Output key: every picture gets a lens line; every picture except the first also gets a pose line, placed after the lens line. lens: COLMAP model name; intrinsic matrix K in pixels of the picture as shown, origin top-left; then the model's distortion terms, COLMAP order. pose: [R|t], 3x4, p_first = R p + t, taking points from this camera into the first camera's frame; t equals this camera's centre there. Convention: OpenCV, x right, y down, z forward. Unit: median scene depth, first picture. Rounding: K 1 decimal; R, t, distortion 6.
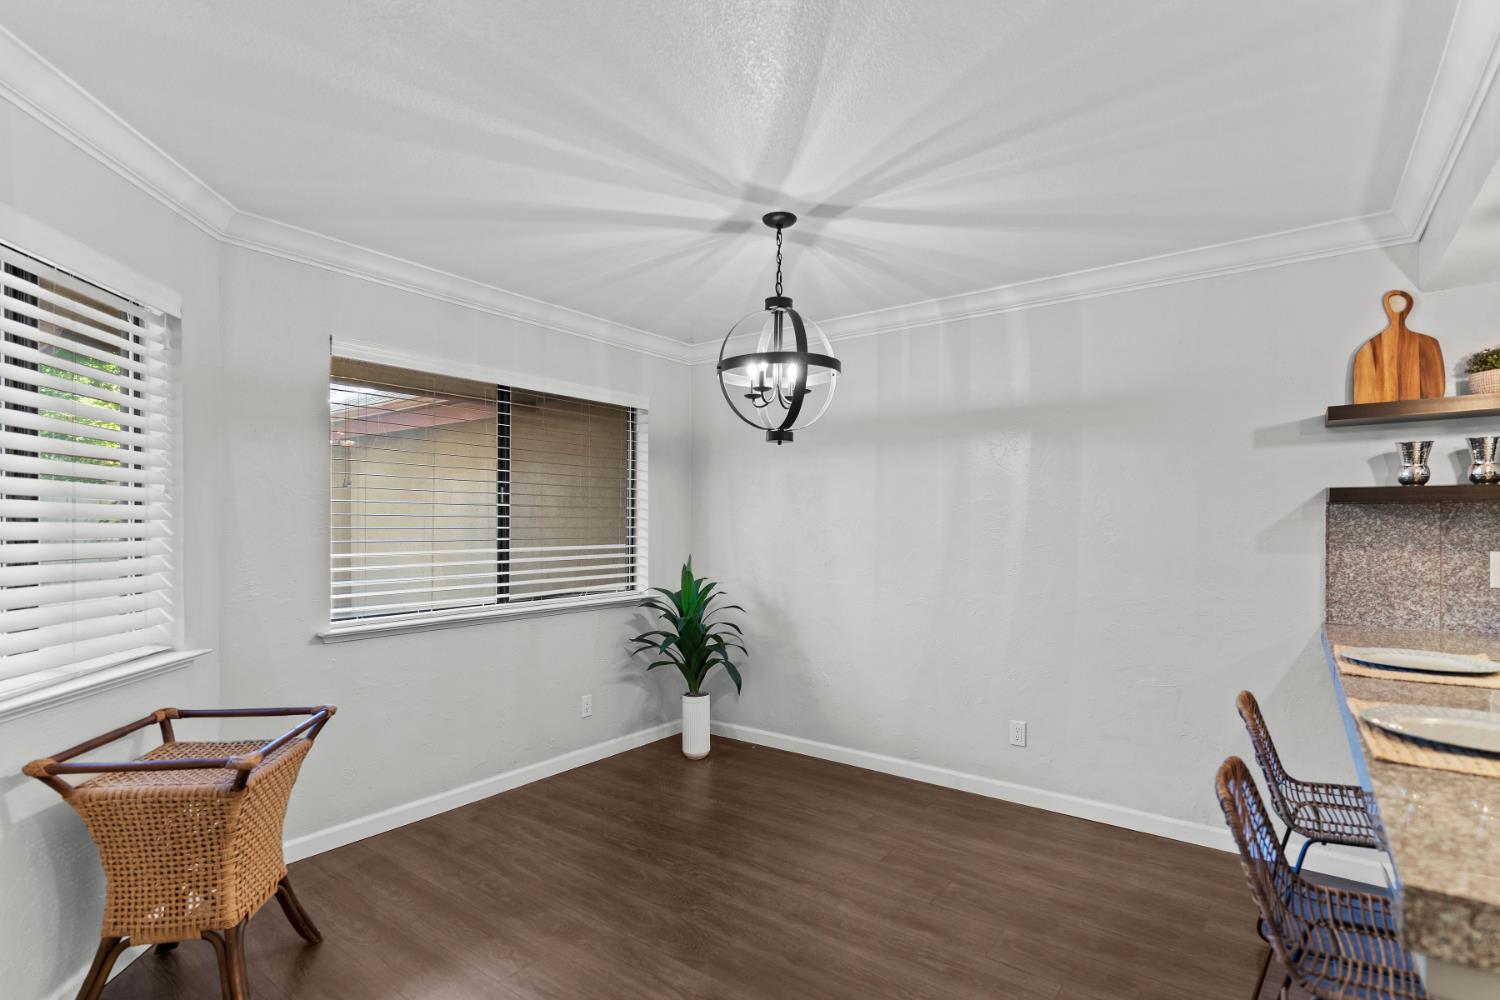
lens RADIAL K [[723.3, 0, 750.6], [0, 723.3, 510.5], [0, 0, 1]] dist [-0.000856, 0.002029]
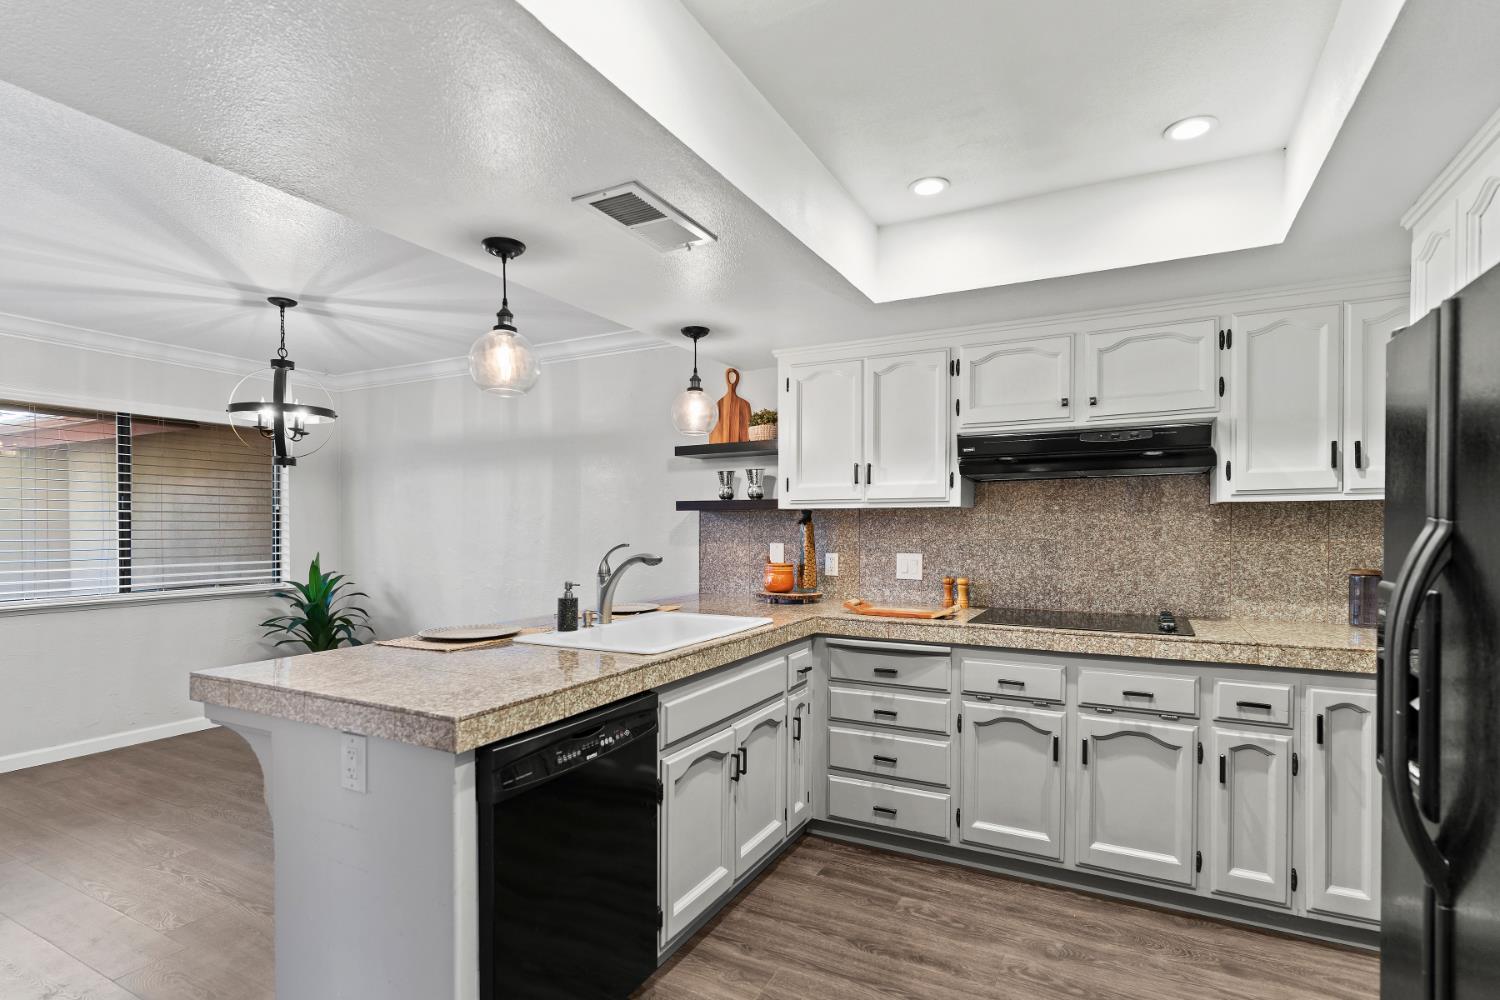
lens RADIAL K [[723.3, 0, 754.4], [0, 723.3, 525.0], [0, 0, 1]] dist [-0.000856, 0.002029]
pose [[0.988472, -0.002210, 0.151390, 0.511281], [-0.000061, 0.999888, 0.014996, -0.003085], [-0.151406, -0.014832, 0.988360, -0.347668]]
